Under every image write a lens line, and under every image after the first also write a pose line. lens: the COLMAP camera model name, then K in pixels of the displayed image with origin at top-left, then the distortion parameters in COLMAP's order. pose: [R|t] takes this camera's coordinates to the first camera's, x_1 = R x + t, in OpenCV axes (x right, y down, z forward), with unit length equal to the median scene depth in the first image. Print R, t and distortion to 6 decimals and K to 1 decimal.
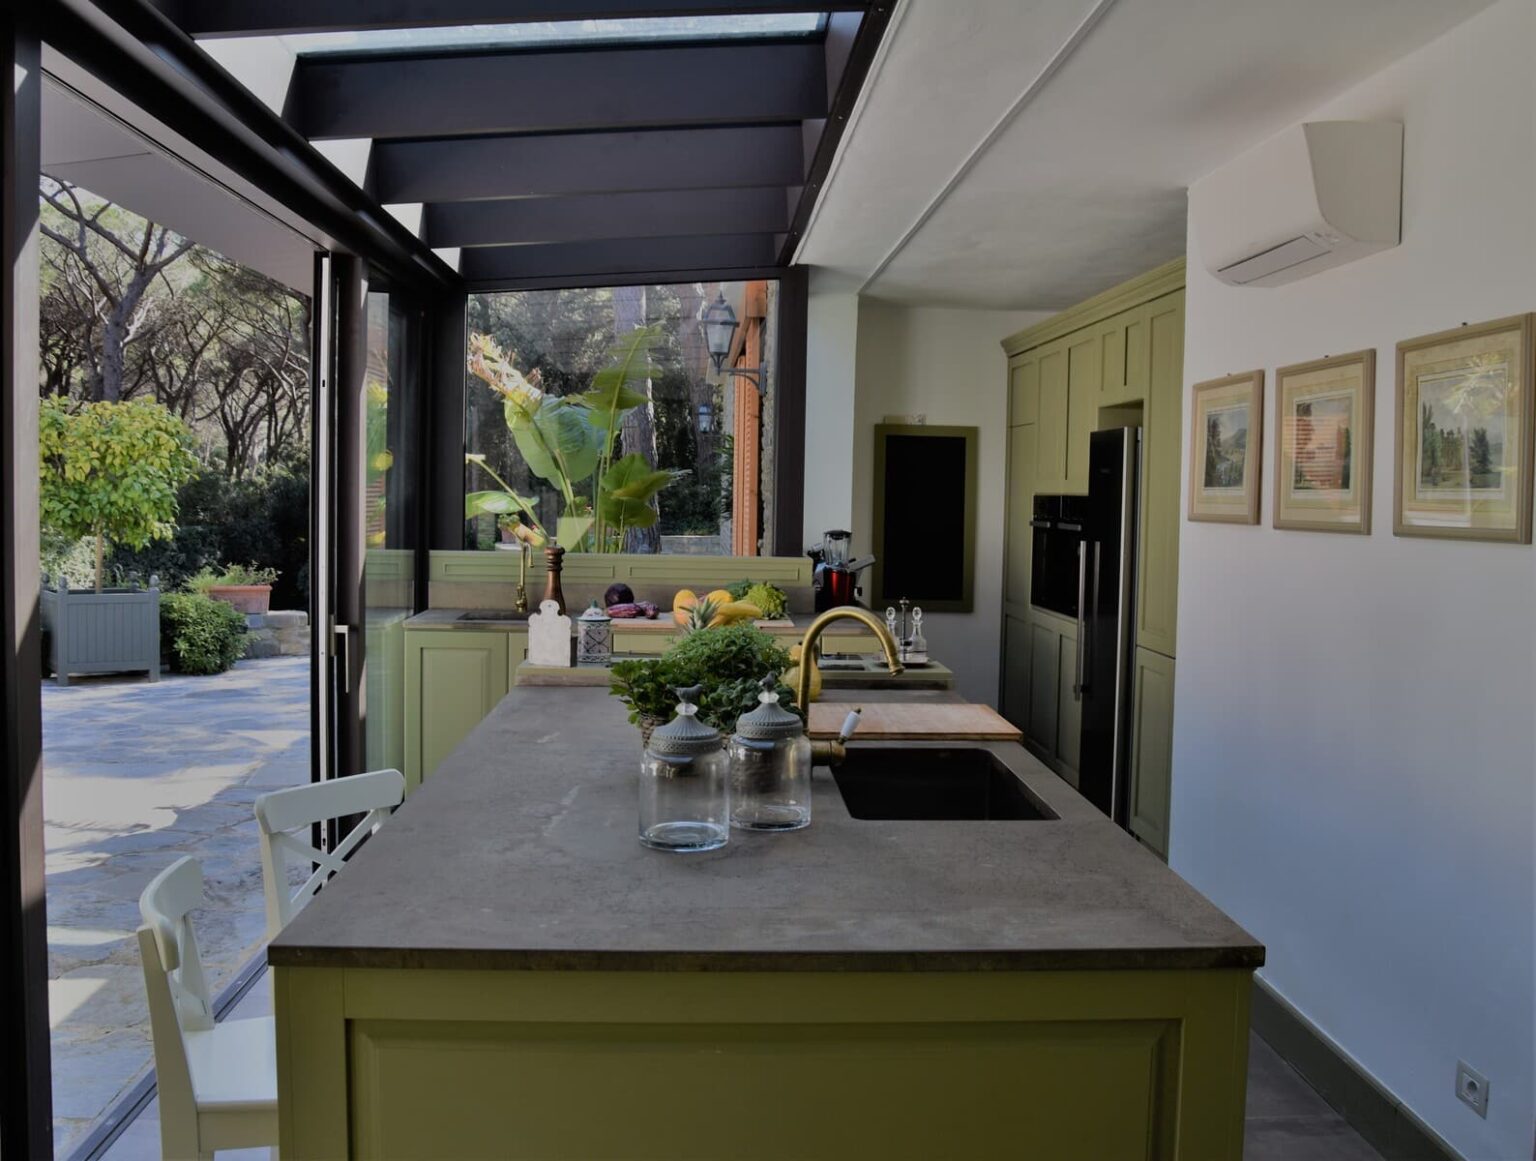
lens RADIAL K [[1516.4, 0, 768.0], [0, 1516.4, 580.5], [0, 0, 1]] dist [0.002595, 0.001021]
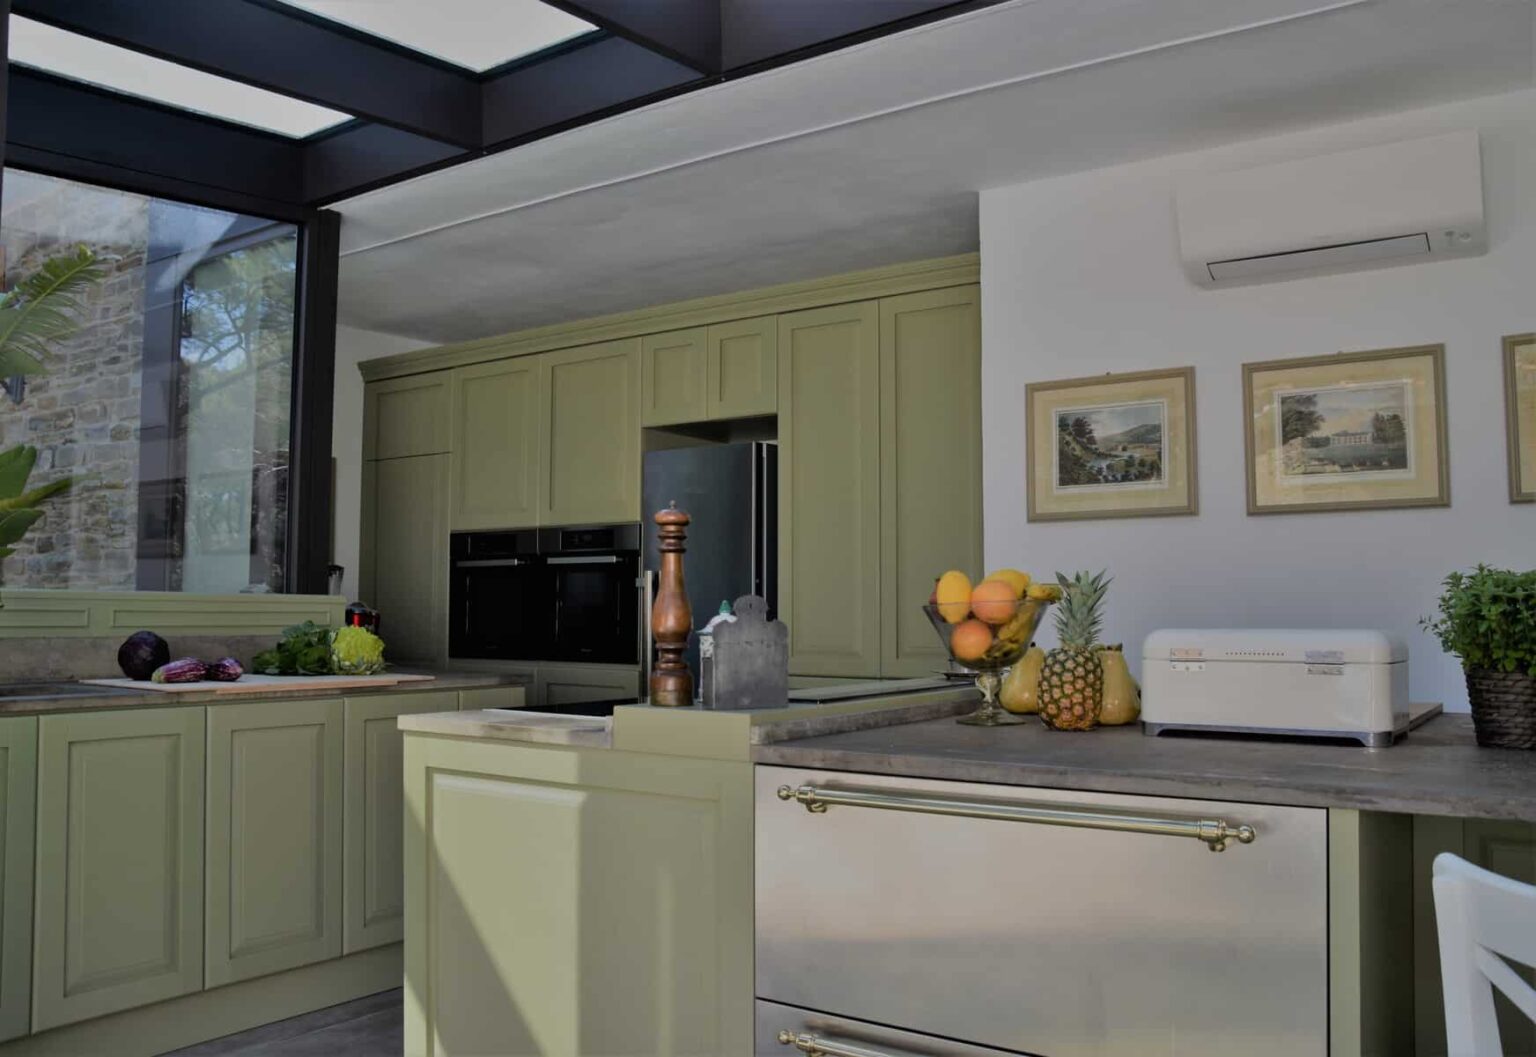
lens RADIAL K [[1269.8, 0, 768.0], [0, 1269.8, 528.5], [0, 0, 1]] dist [-0.089431, -0.000252]
pose [[0.607107, 0.031996, 0.793975, -0.478921], [0.059326, 0.994575, -0.085443, 0.025933], [-0.792402, 0.098977, 0.601916, 0.642377]]
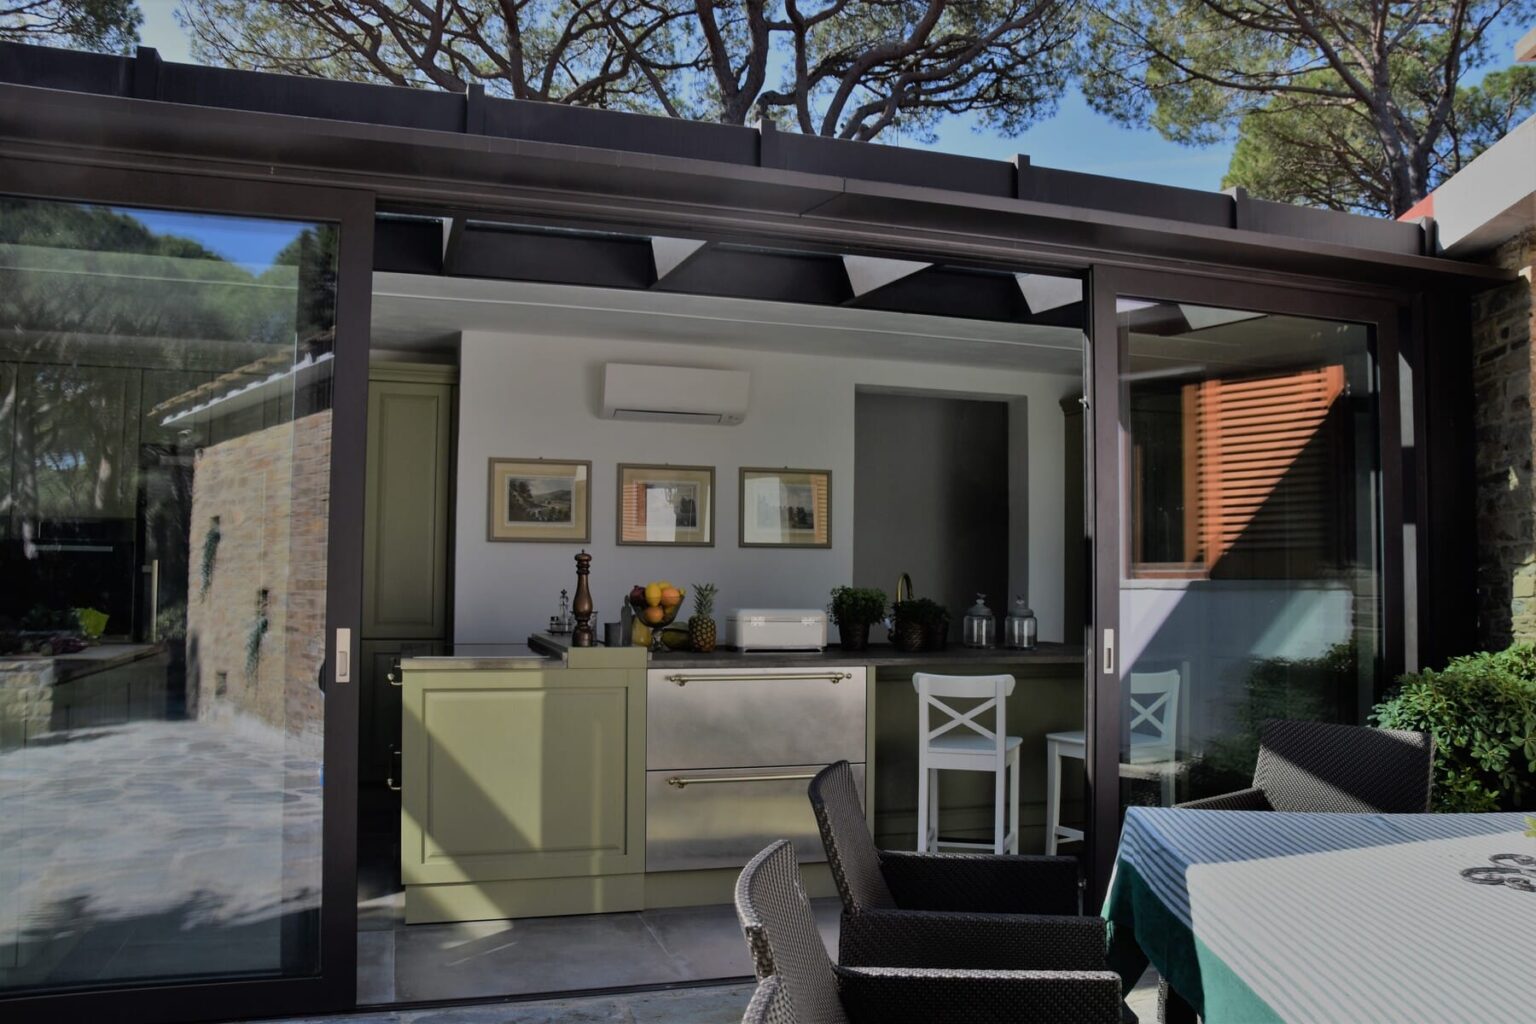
lens RADIAL K [[1225.2, 0, 788.9], [0, 1225.2, 509.8], [0, 0, 1]] dist [-0.156884, 0.131050]
pose [[-0.270043, 0.038052, 0.962096, -1.067237], [0.045841, 0.998594, -0.026629, -0.023362], [-0.961756, 0.036912, -0.271408, 1.047640]]
